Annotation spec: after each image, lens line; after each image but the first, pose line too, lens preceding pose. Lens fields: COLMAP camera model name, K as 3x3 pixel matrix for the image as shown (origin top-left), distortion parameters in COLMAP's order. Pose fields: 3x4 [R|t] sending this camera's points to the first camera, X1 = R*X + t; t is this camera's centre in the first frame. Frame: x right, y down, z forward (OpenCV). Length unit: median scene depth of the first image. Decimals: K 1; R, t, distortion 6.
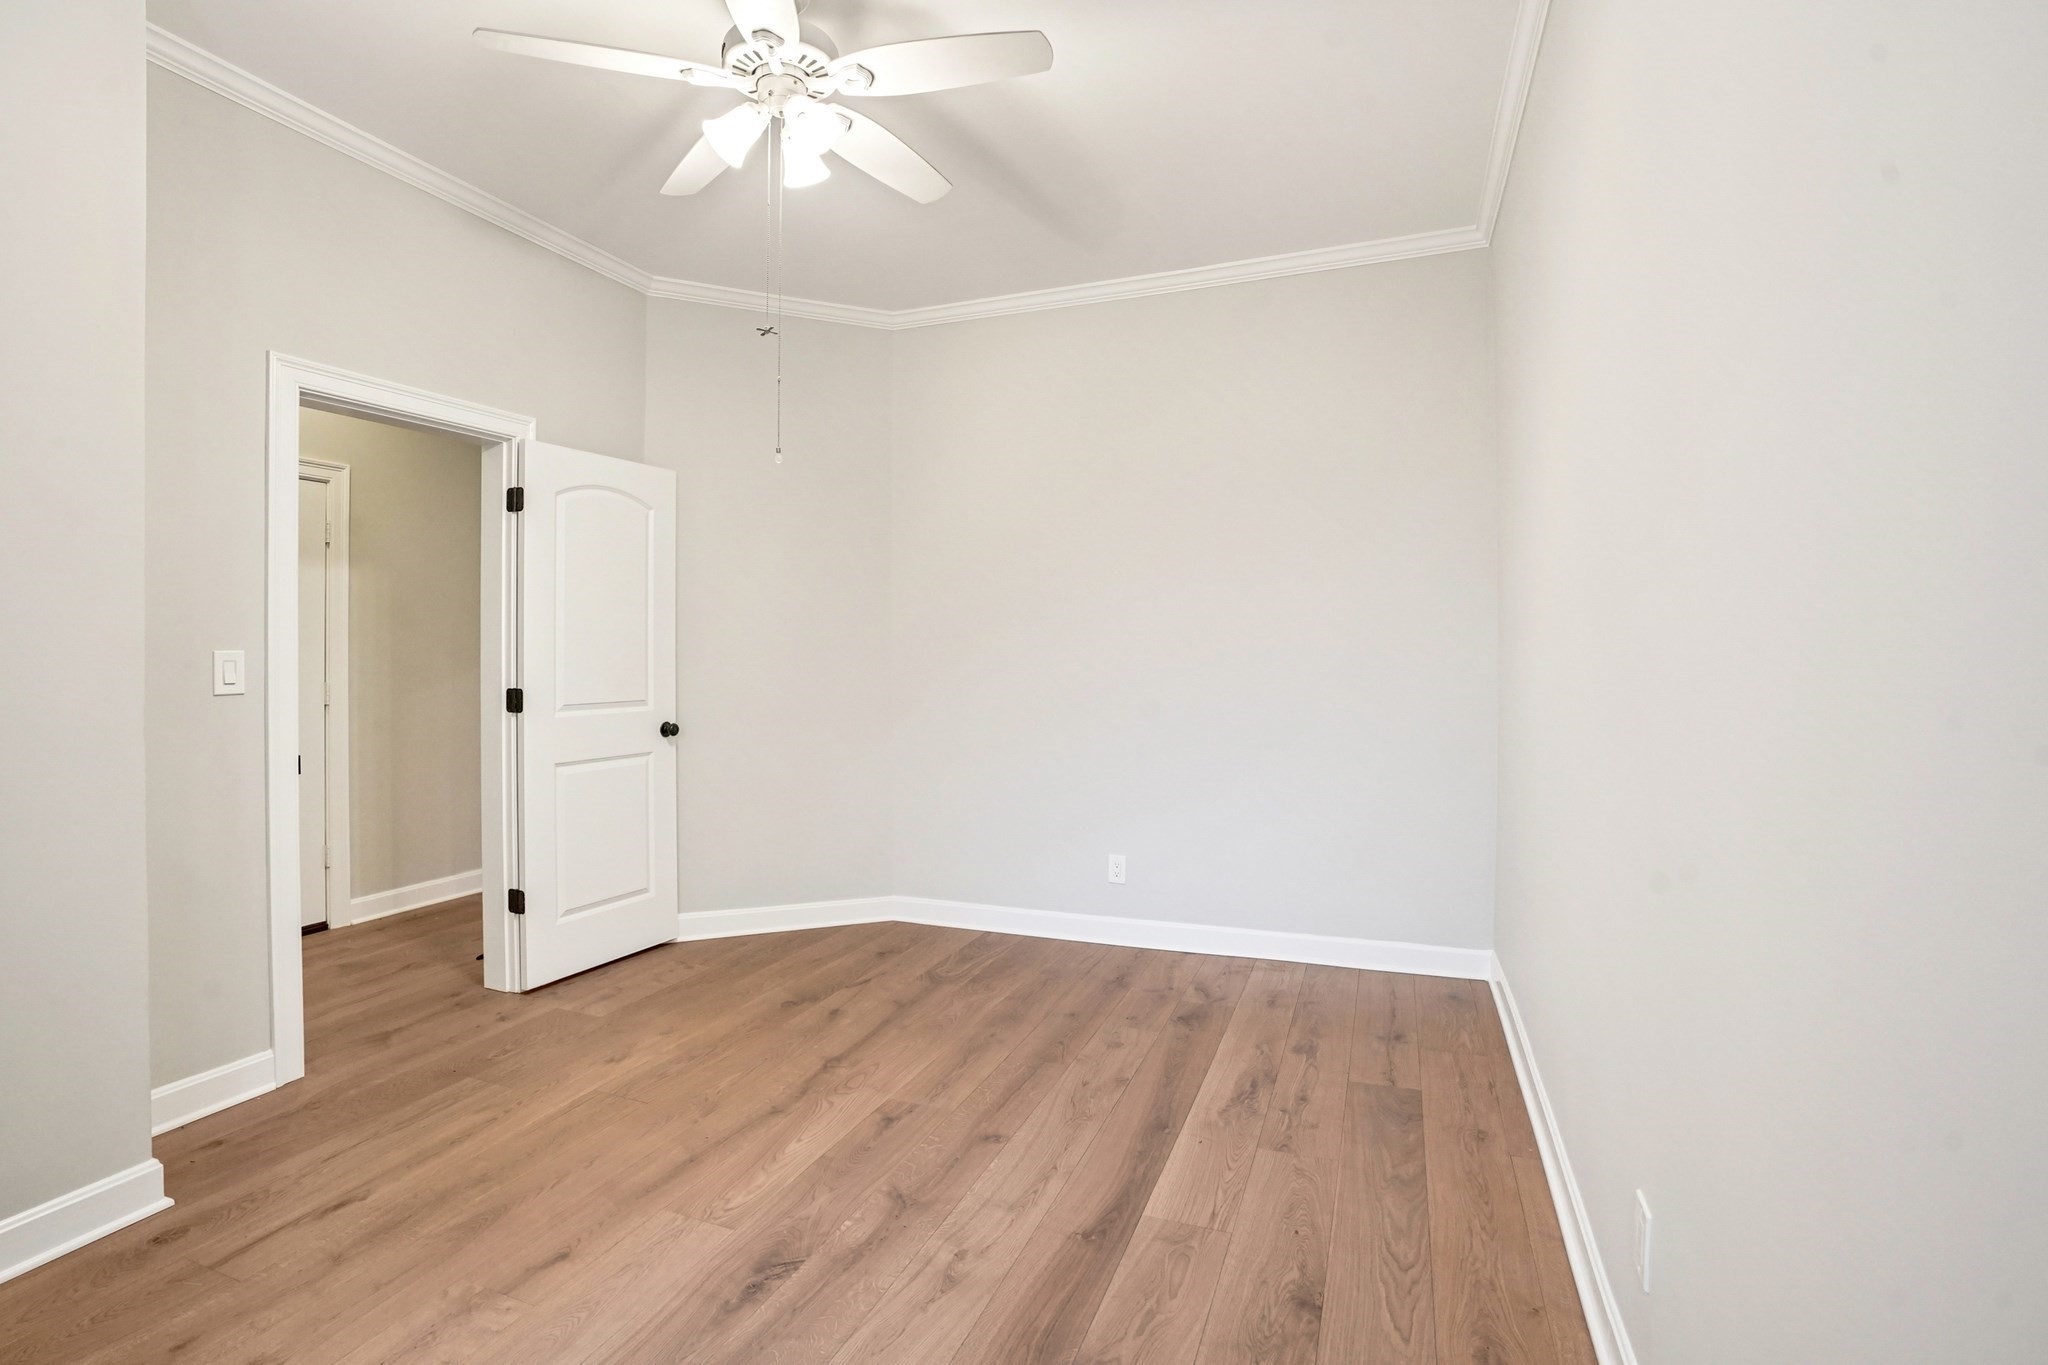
lens RADIAL K [[952.1, 0, 1024.0], [0, 952.1, 660.7], [0, 0, 1]] dist [-0.066142, 0.021116]
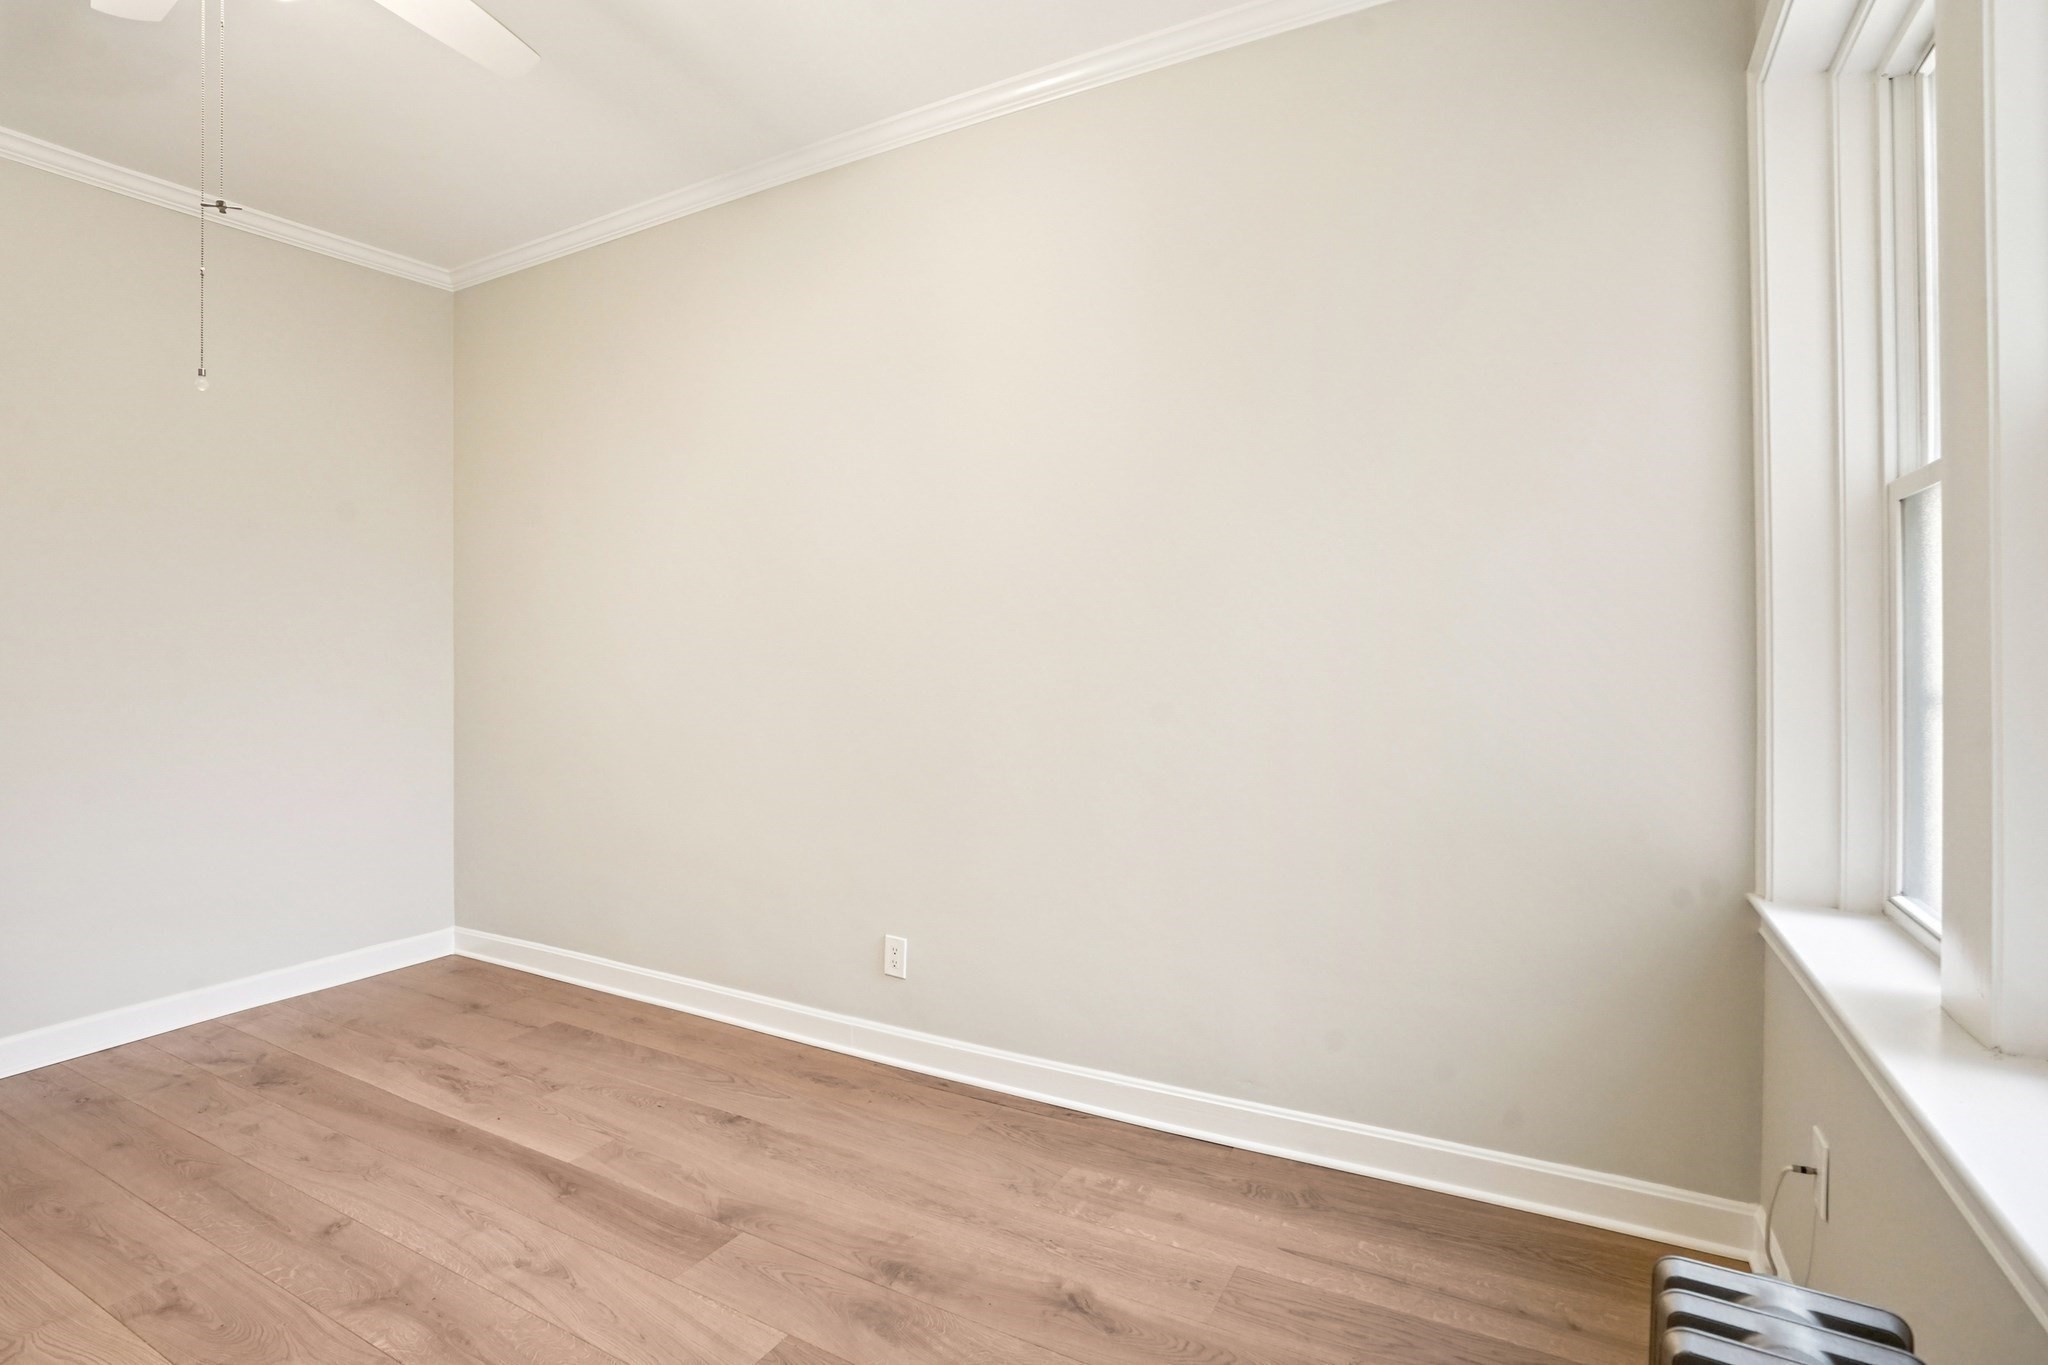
lens RADIAL K [[952.1, 0, 1024.0], [0, 952.1, 660.7], [0, 0, 1]] dist [-0.066142, 0.021116]
pose [[0.137468, -0.002171, 0.990504, -0.705633], [0.015043, 0.999887, 0.000104, 0.007088], [-0.990392, 0.014886, 0.137485, 0.245025]]
